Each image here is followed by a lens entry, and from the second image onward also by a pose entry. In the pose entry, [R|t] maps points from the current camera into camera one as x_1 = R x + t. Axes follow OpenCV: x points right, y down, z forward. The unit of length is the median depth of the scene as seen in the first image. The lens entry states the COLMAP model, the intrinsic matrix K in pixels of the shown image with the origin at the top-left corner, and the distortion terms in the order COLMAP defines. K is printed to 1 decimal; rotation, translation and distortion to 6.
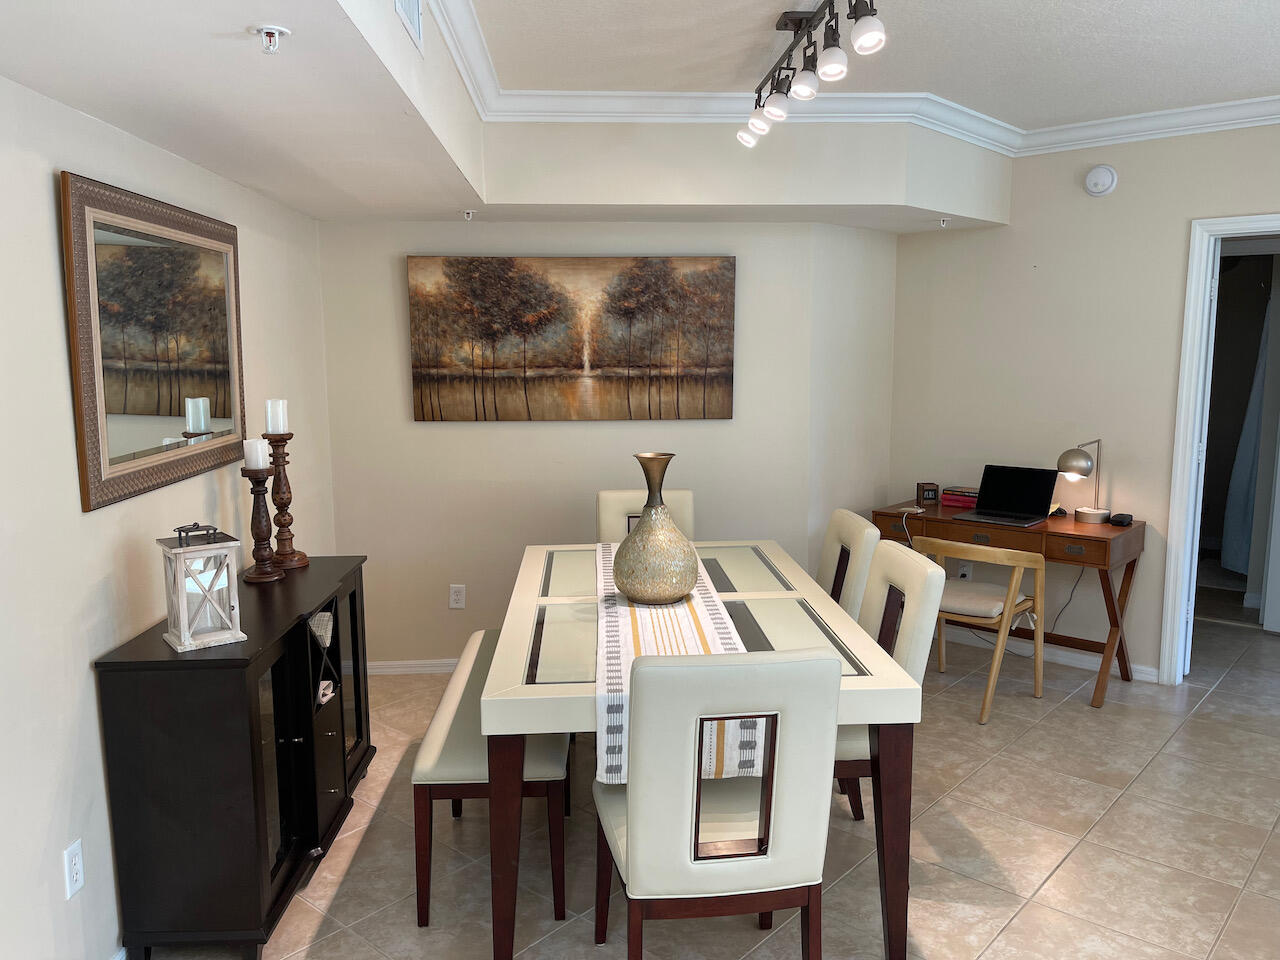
lens RADIAL K [[973.2, 0, 638.2], [0, 973.2, 482.7], [0, 0, 1]] dist [0.077837, -0.075725]
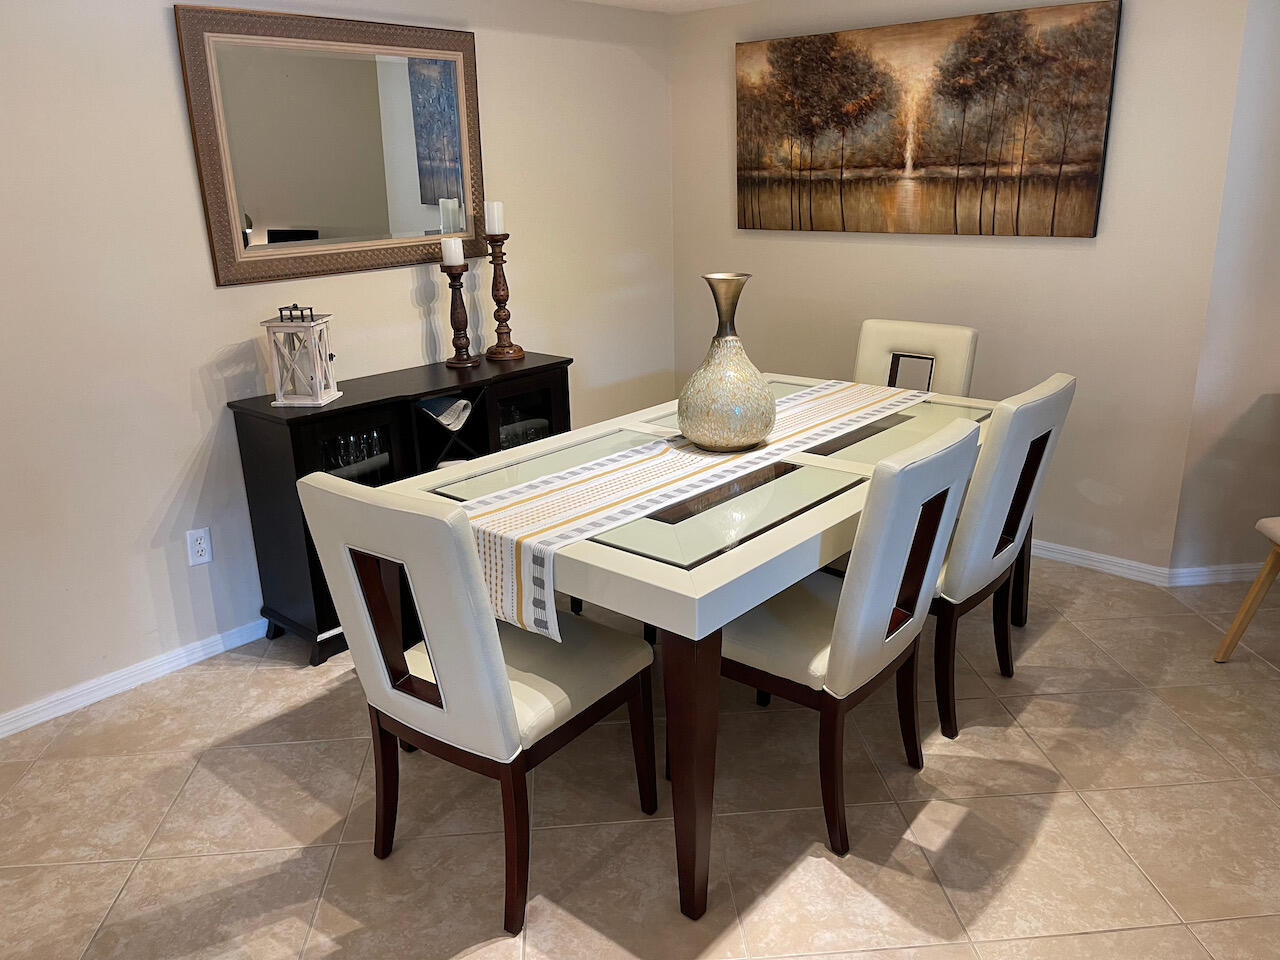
lens RADIAL K [[973.2, 0, 639.4], [0, 973.2, 471.4], [0, 0, 1]] dist [0.077837, -0.075725]
pose [[0.724154, 0.197262, -0.660824, 0.384646], [-0.076068, 0.975219, 0.207753, -0.022982], [0.685430, -0.100177, 0.721214, 0.221507]]
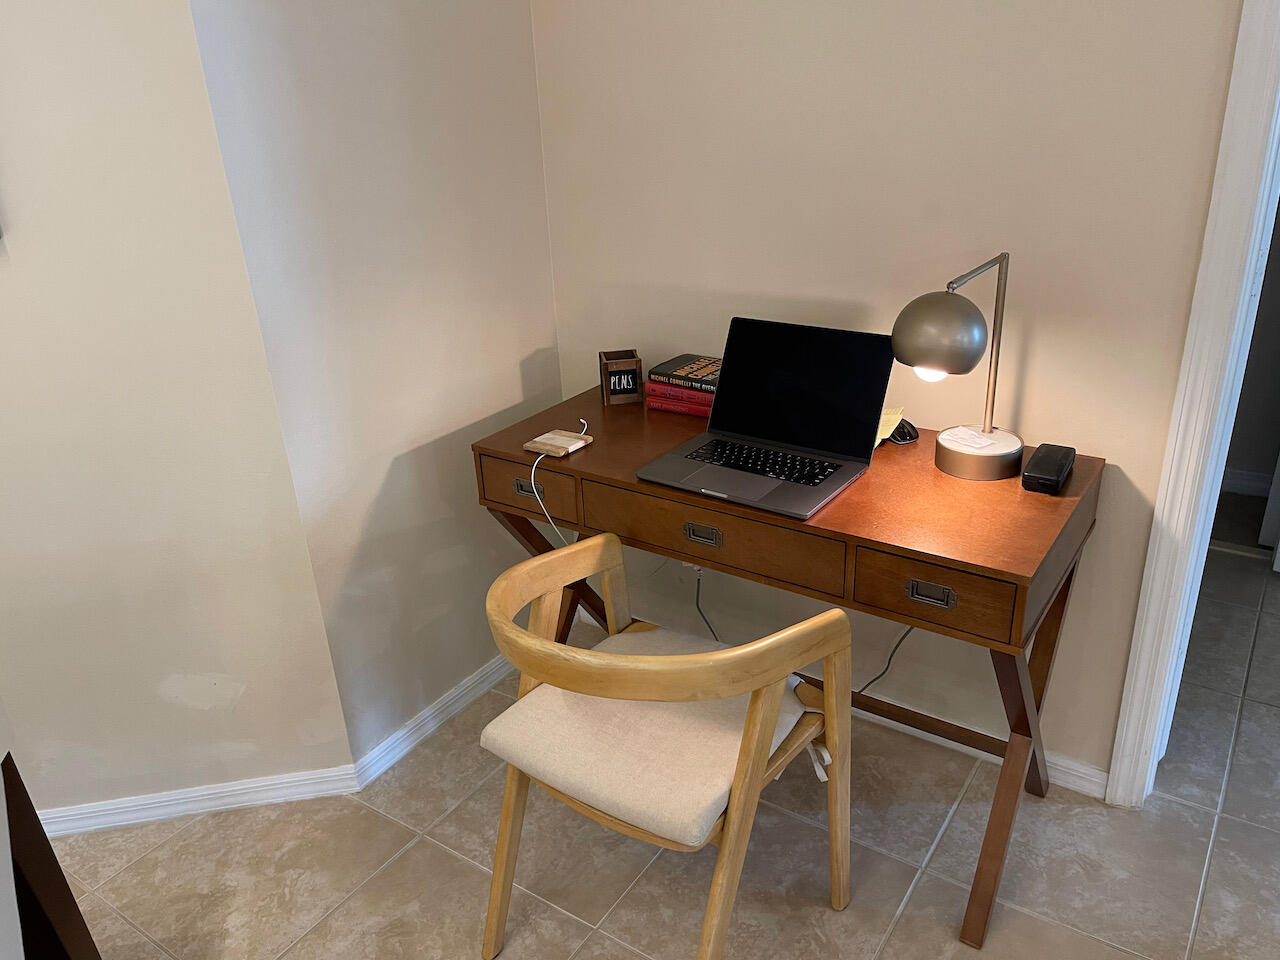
lens RADIAL K [[973.2, 0, 647.9], [0, 973.2, 476.8], [0, 0, 1]] dist [0.077837, -0.075725]
pose [[0.991077, -0.086661, 0.101271, 0.289201], [0.055912, 0.960006, 0.274339, -0.071508], [-0.120996, -0.266229, 0.956286, 0.638230]]
